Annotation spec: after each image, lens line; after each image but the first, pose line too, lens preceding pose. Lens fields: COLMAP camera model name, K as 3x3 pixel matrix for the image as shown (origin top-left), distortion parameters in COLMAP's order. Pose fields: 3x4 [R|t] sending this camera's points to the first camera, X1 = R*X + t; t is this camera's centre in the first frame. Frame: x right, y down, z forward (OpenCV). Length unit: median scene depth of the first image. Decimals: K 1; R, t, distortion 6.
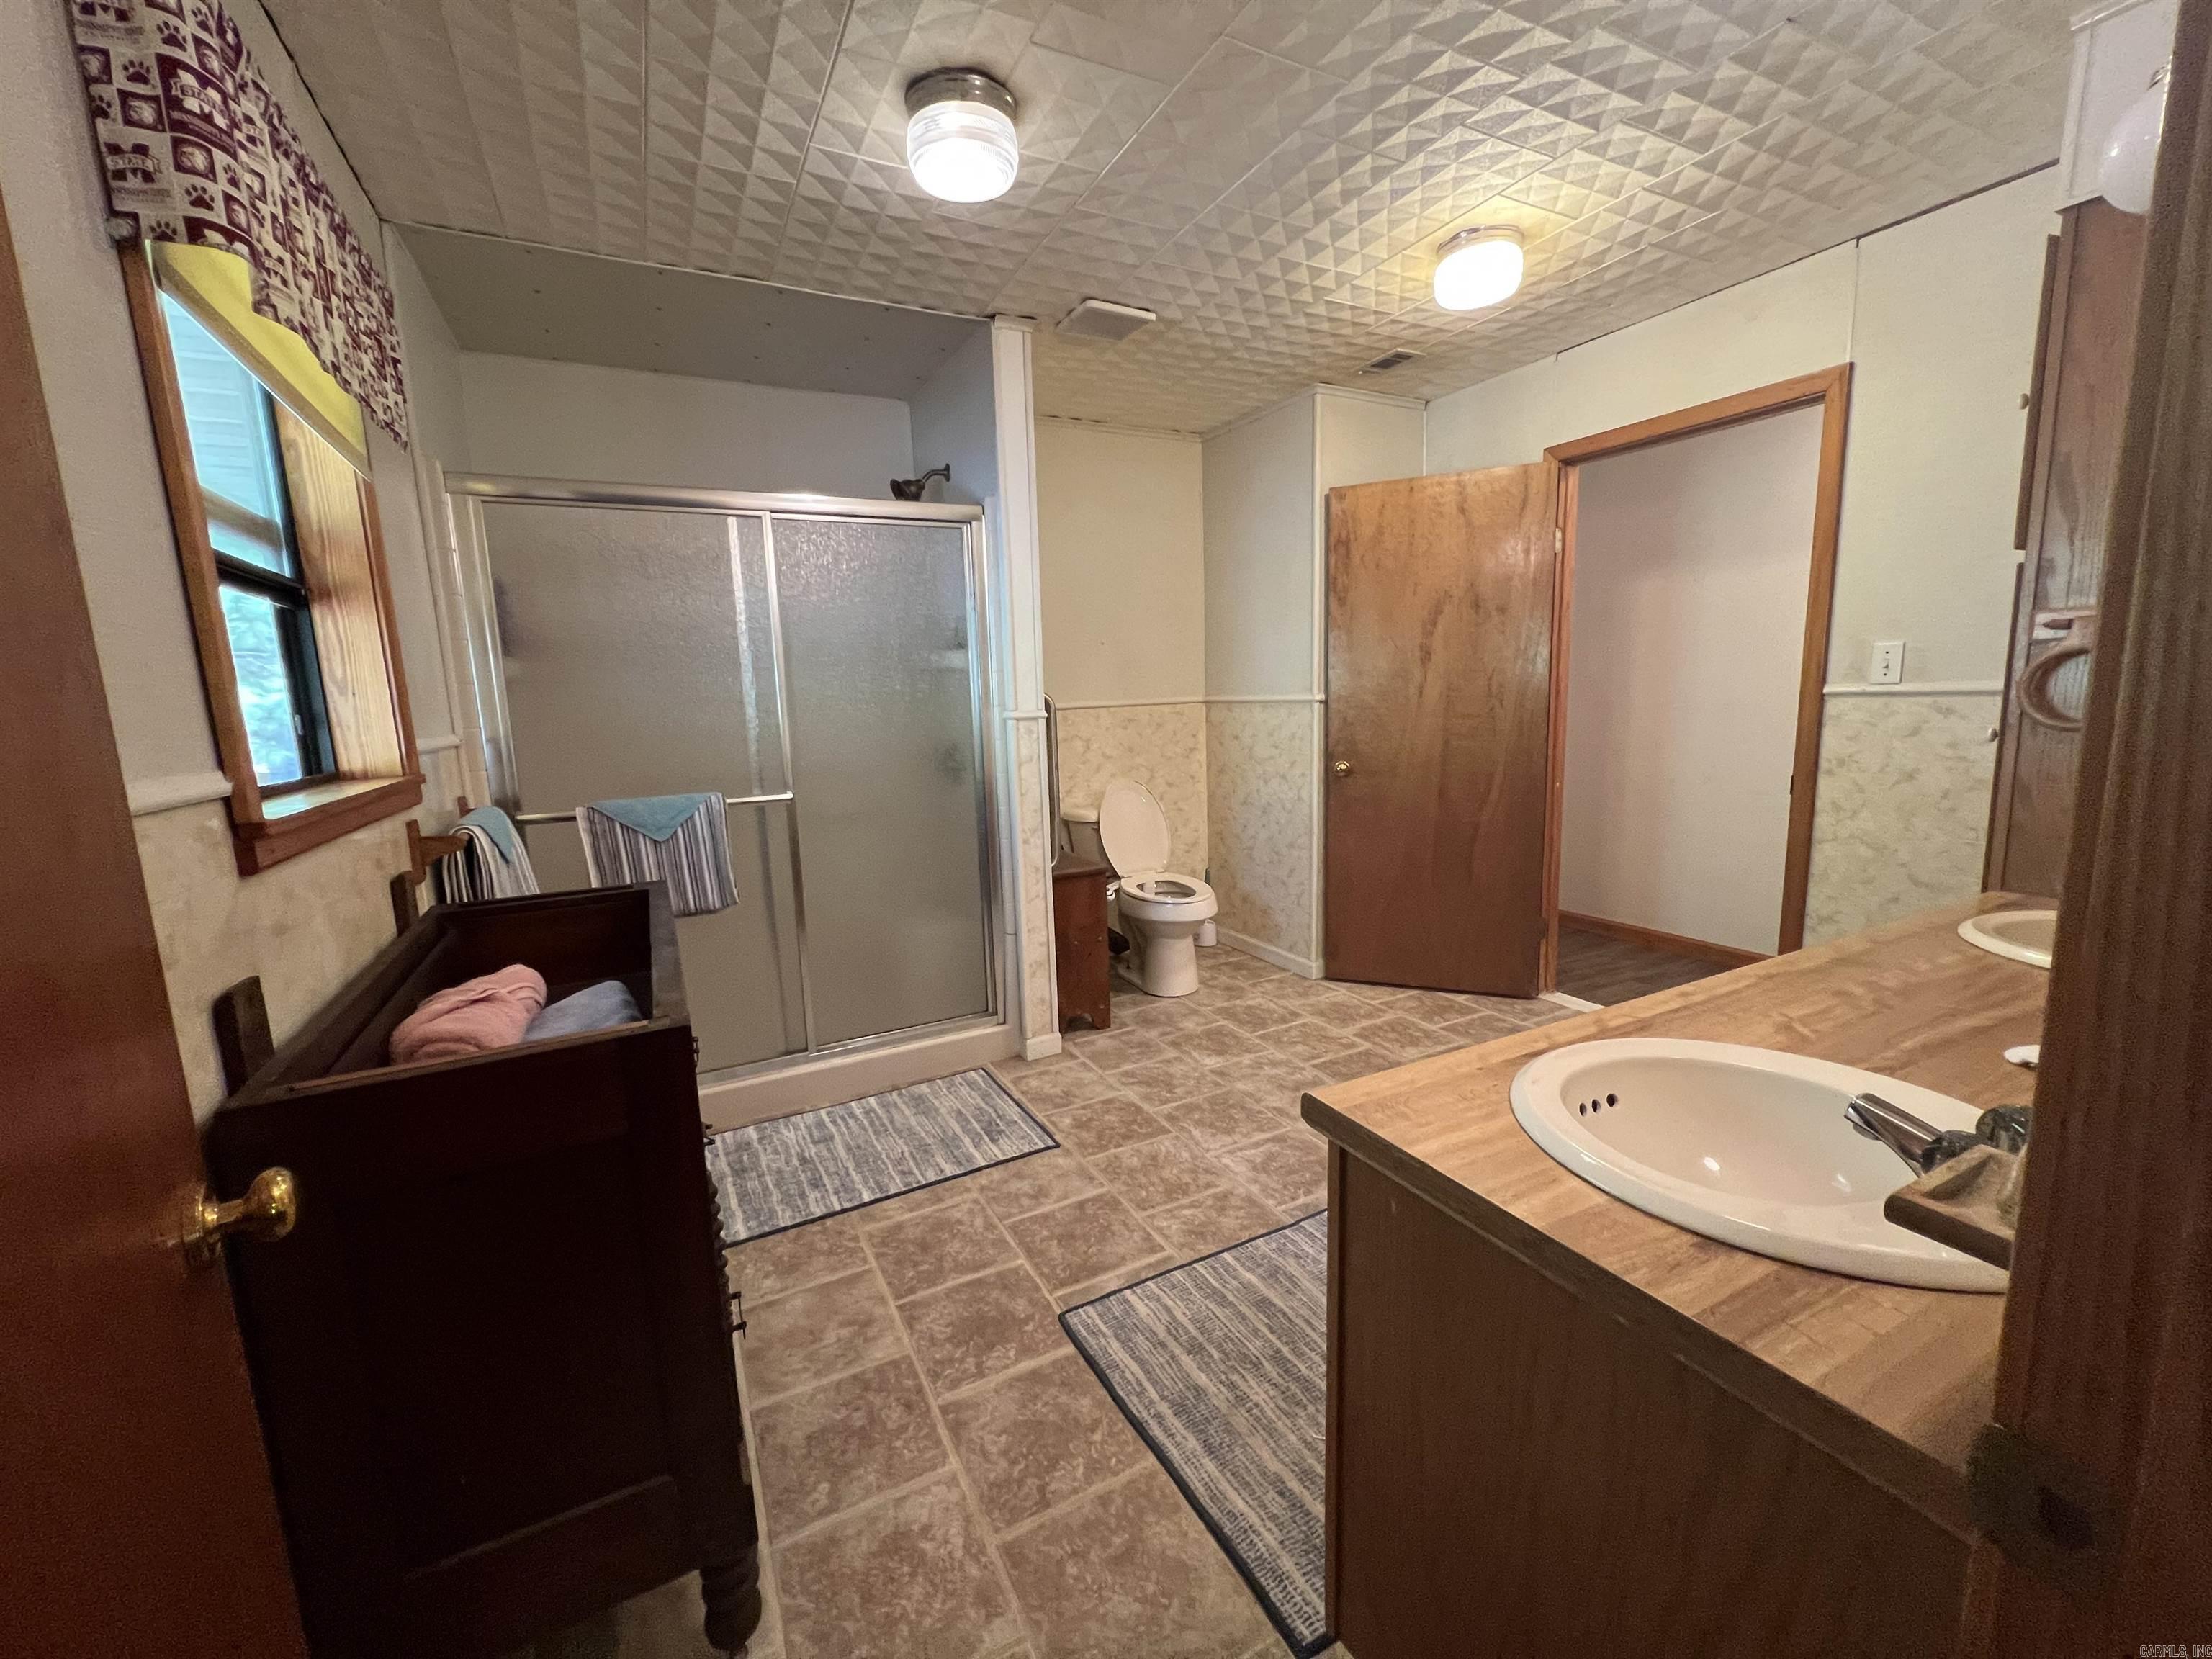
lens RADIAL K [[885.8, 0, 1096.1], [0, 885.8, 830.7], [0, 0, 1]] dist [-0.001952, -0.000024]
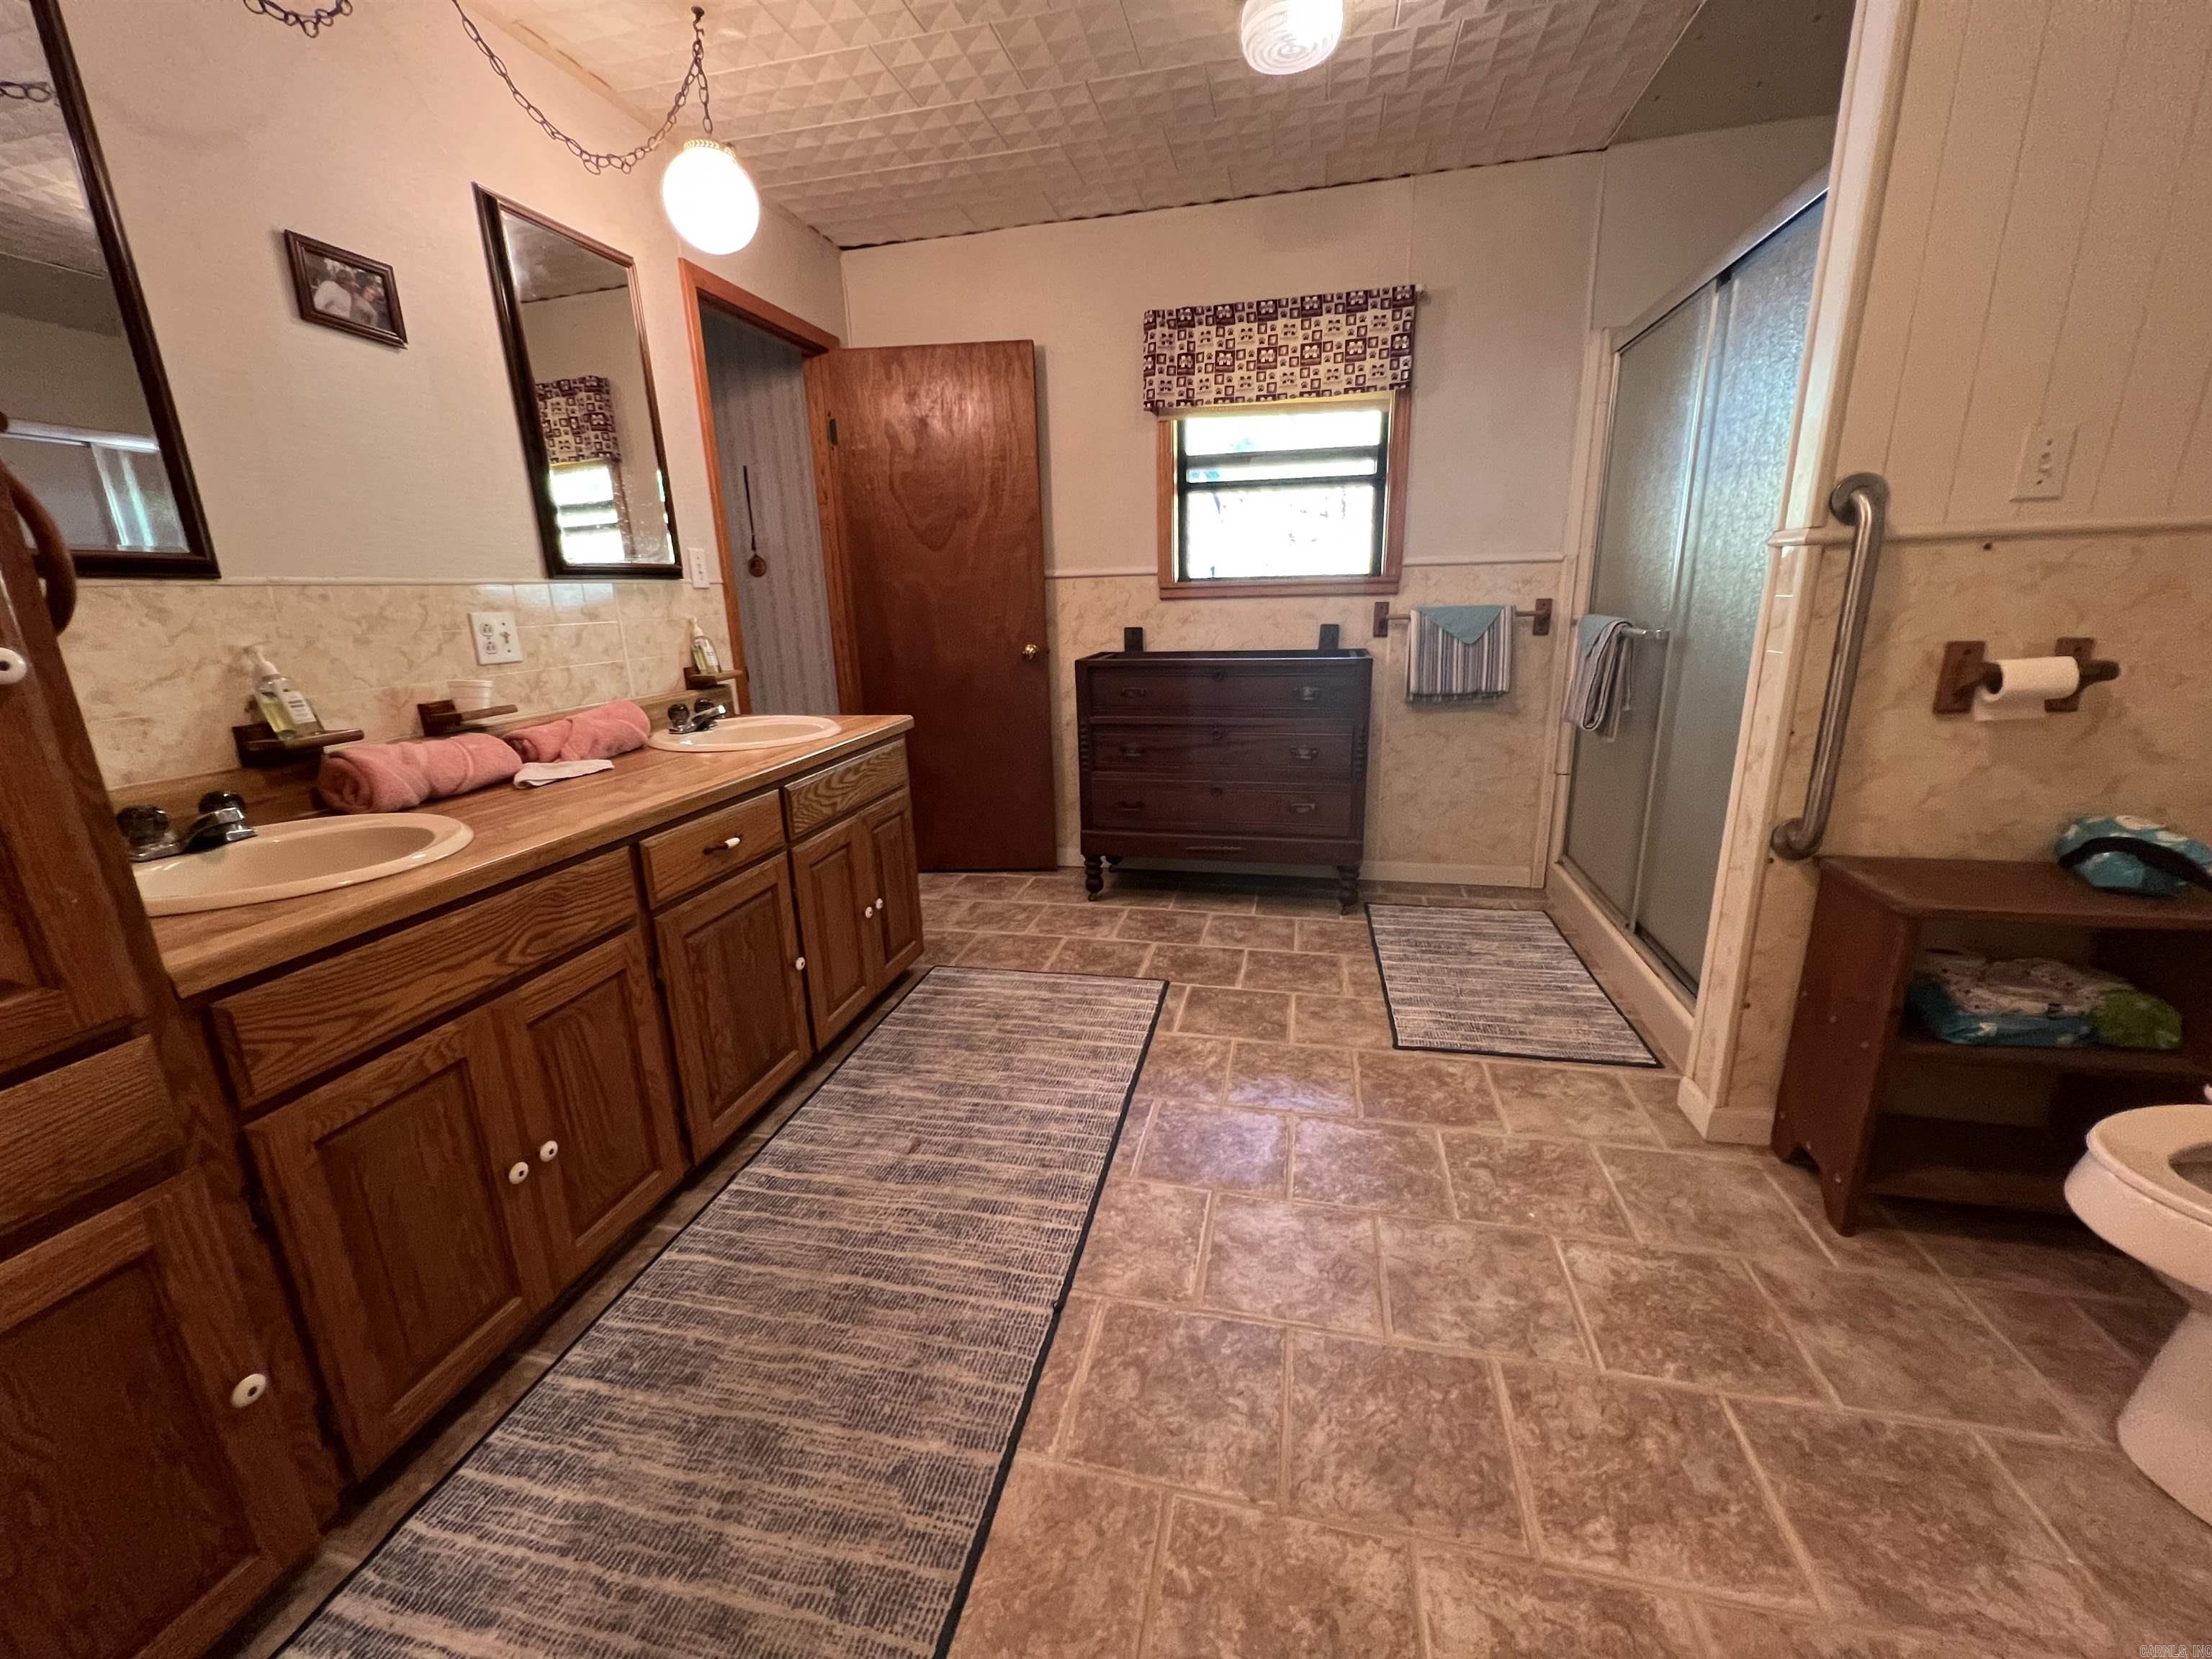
lens RADIAL K [[885.8, 0, 1104.0], [0, 885.8, 827.2], [0, 0, 1]] dist [-0.001952, -0.000024]
pose [[-0.642729, 0.253811, -0.722827, 0.734999], [-0.066278, 0.921564, 0.382528, -0.172857], [0.763221, 0.293770, -0.575493, 1.215214]]
